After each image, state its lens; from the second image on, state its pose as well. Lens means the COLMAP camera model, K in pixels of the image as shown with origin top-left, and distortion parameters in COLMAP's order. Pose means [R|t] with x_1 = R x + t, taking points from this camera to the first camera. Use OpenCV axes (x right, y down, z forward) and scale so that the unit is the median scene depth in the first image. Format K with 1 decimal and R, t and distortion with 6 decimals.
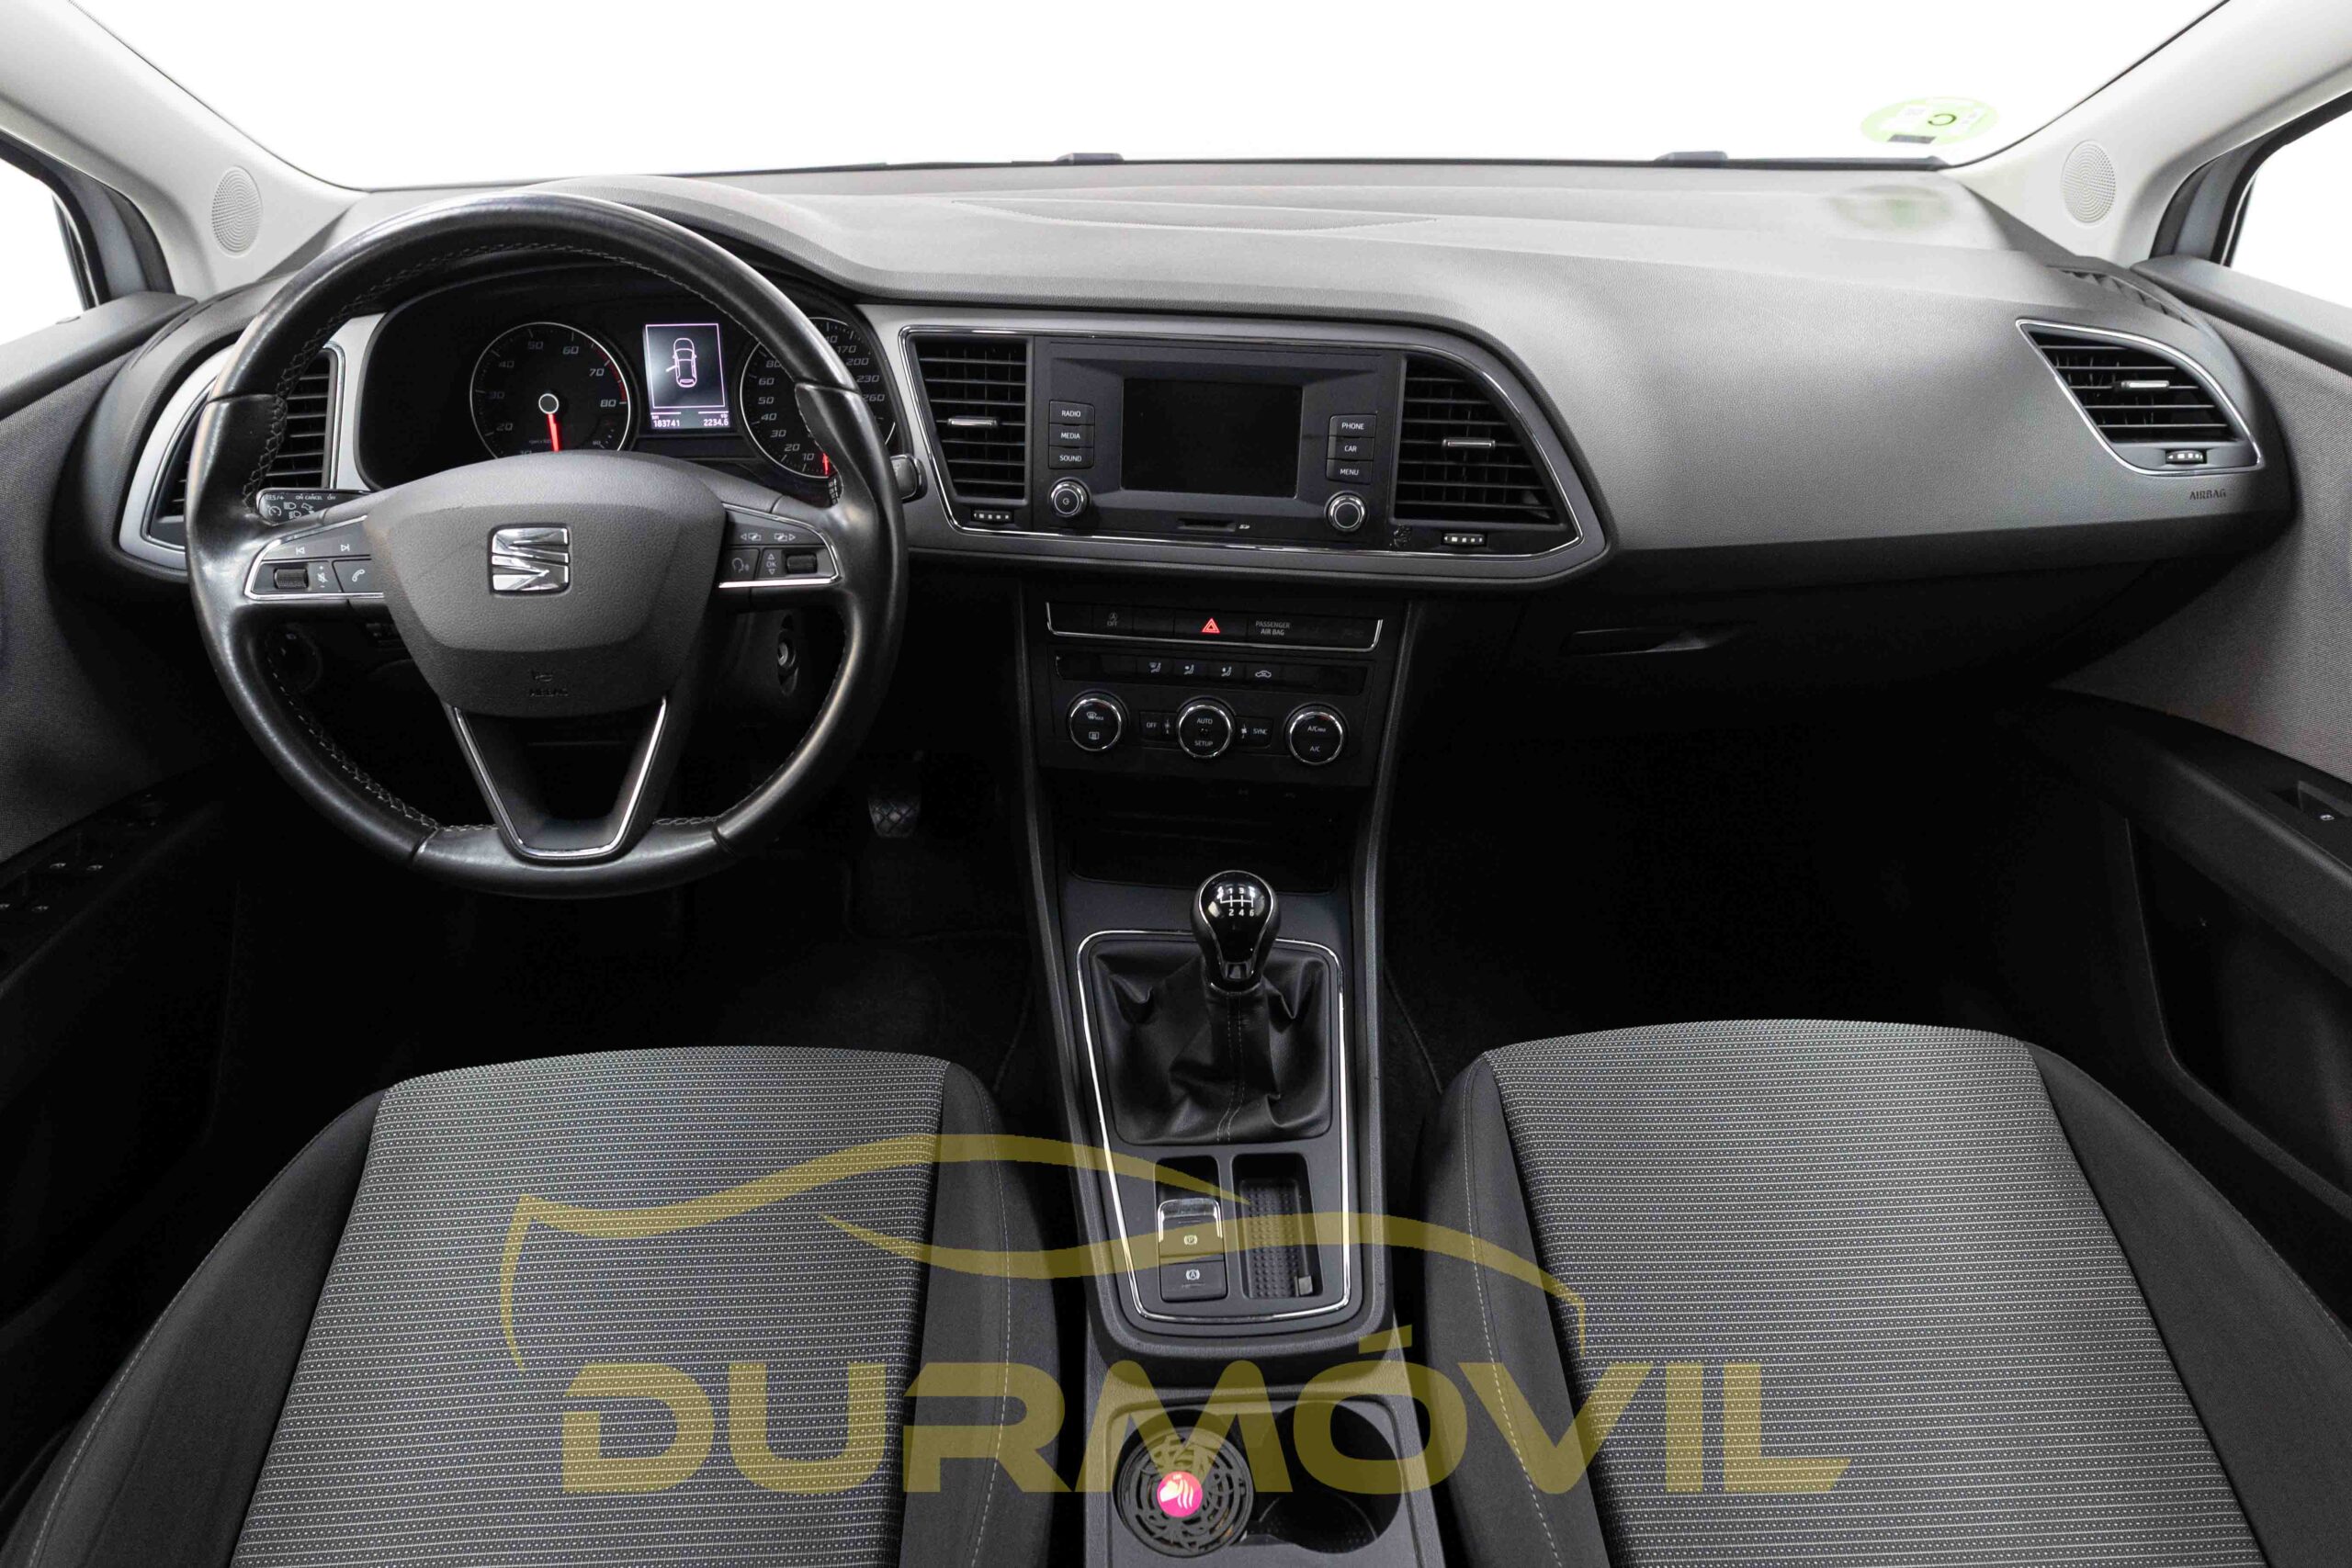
lens RADIAL K [[1350.4, 0, 1169.5], [0, 1350.4, 782.8], [0, 0, 1]] dist [0.001987, 0.000171]
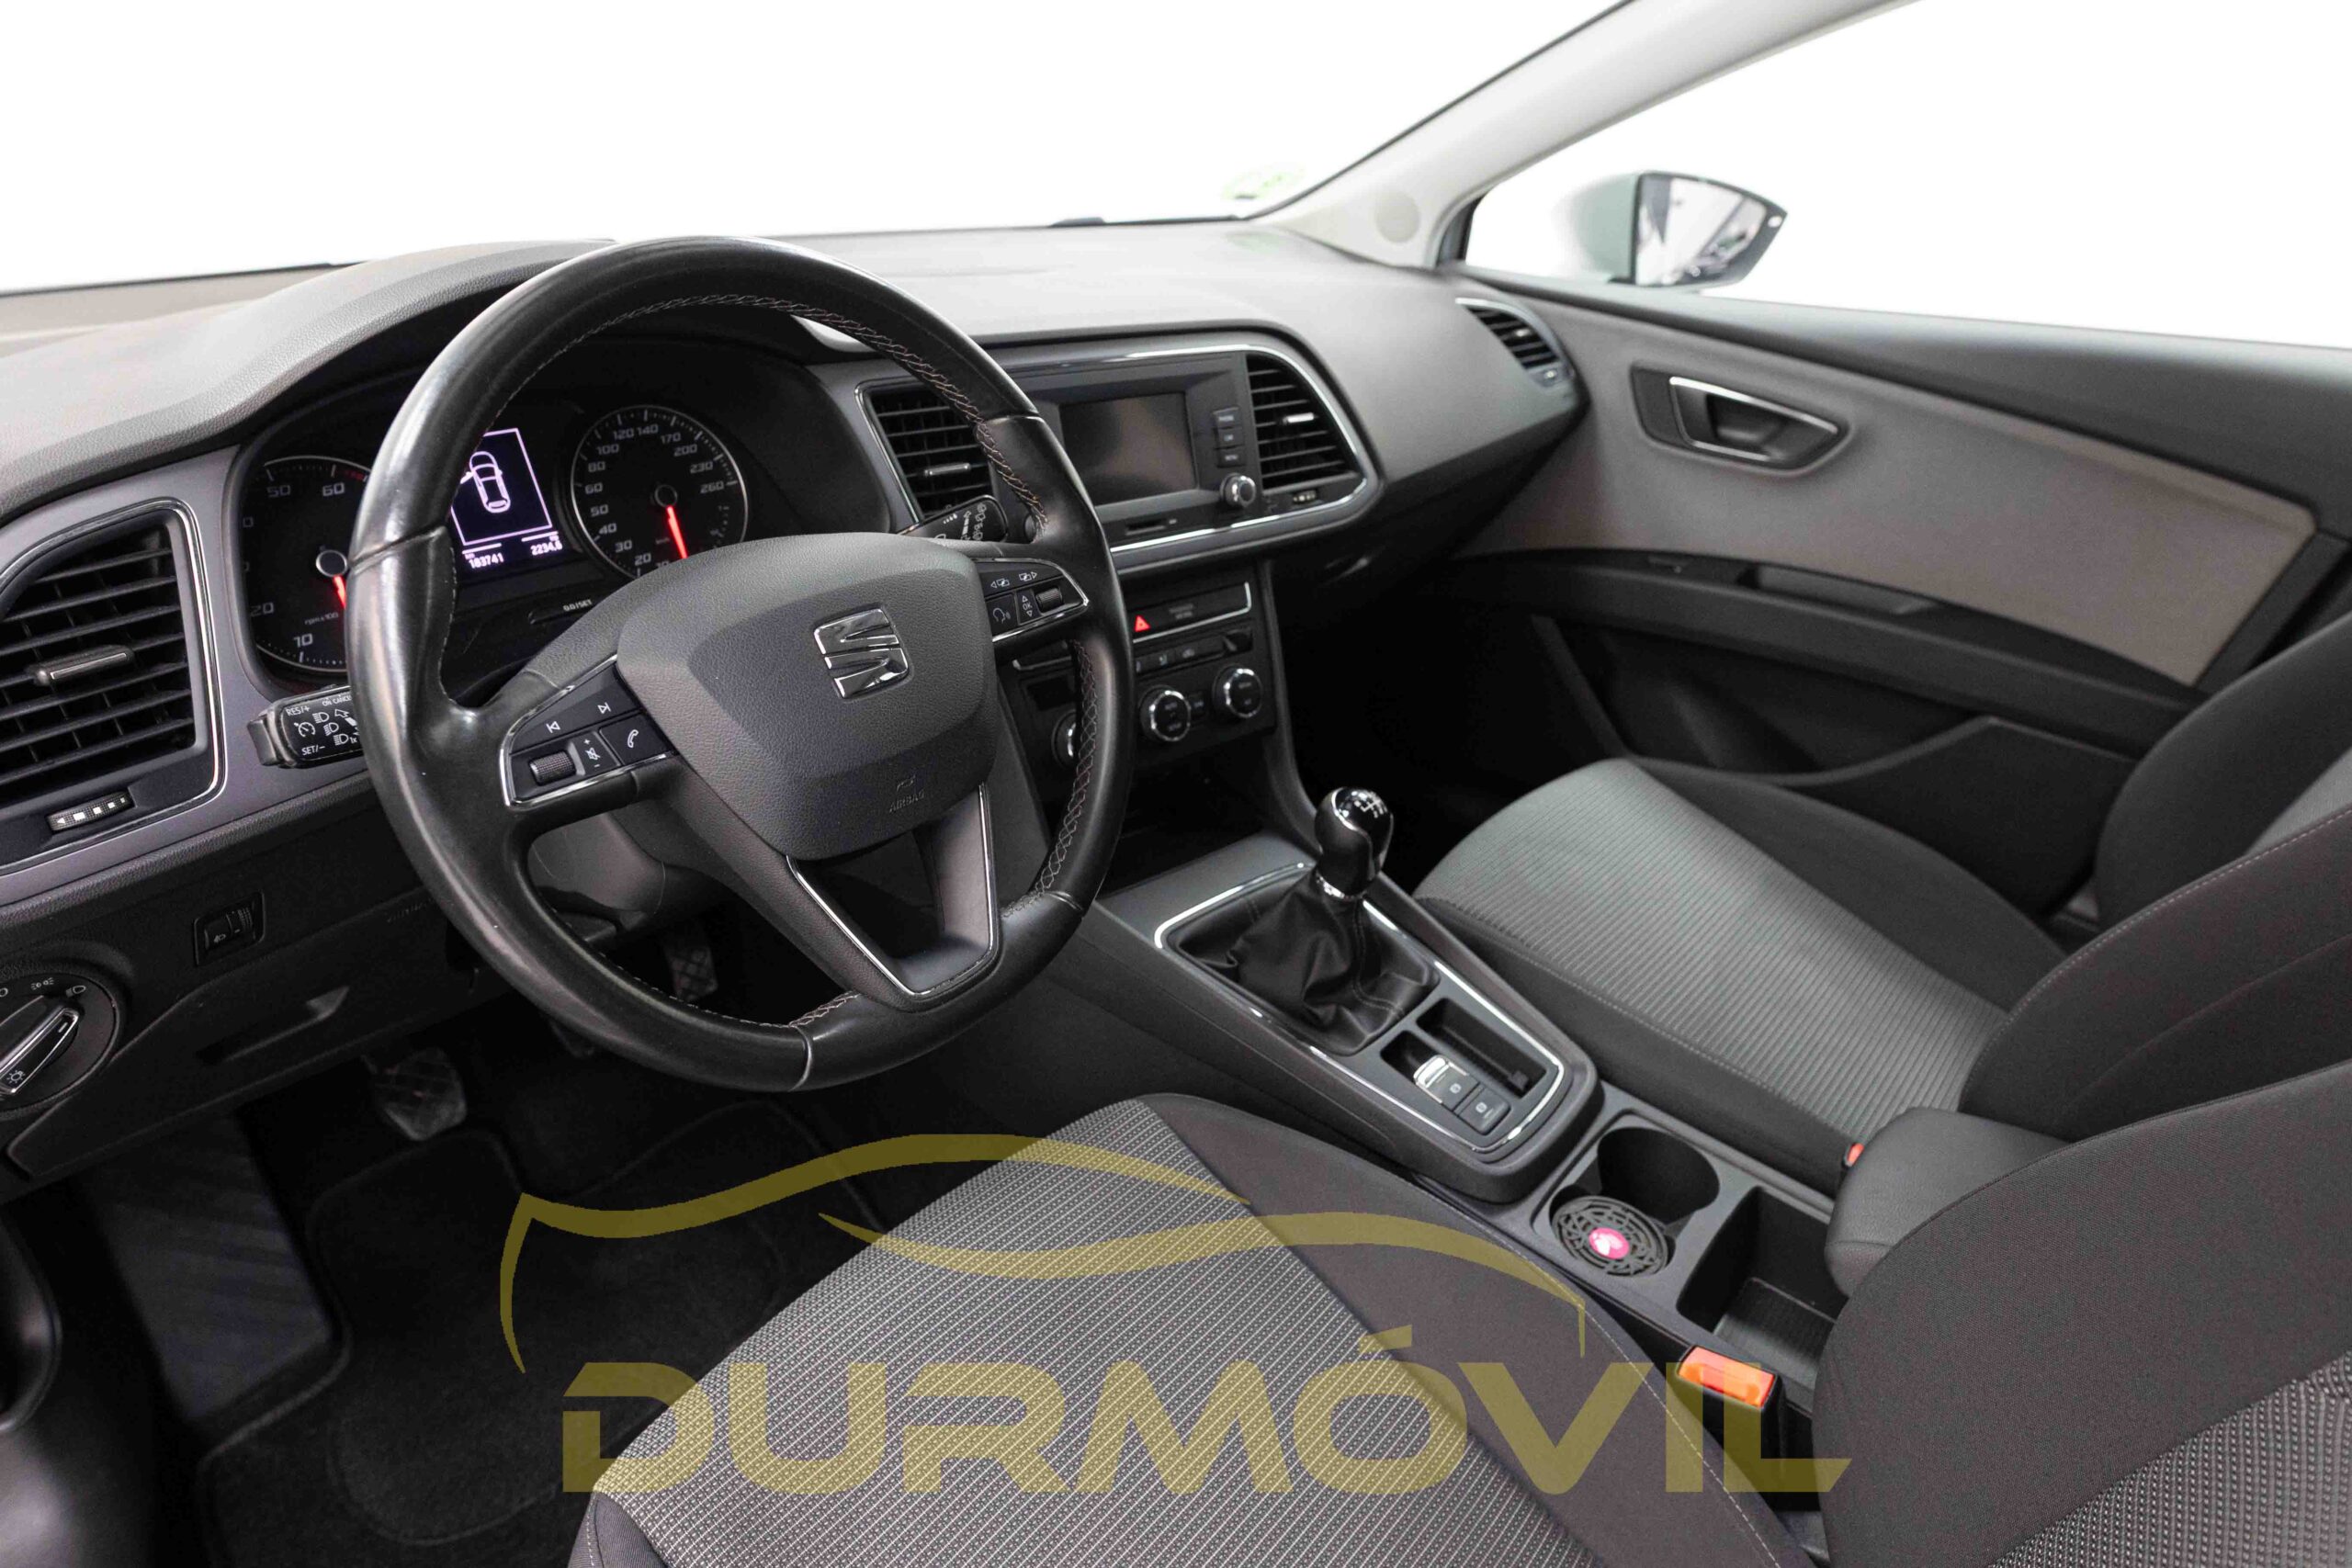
lens RADIAL K [[1350.4, 0, 1169.5], [0, 1350.4, 782.8], [0, 0, 1]] dist [0.001987, 0.000171]
pose [[0.680472, -0.307694, 0.665043, -0.756801], [0.361697, 0.930340, 0.060350, -0.057431], [-0.637286, 0.199478, 0.744363, 0.217509]]
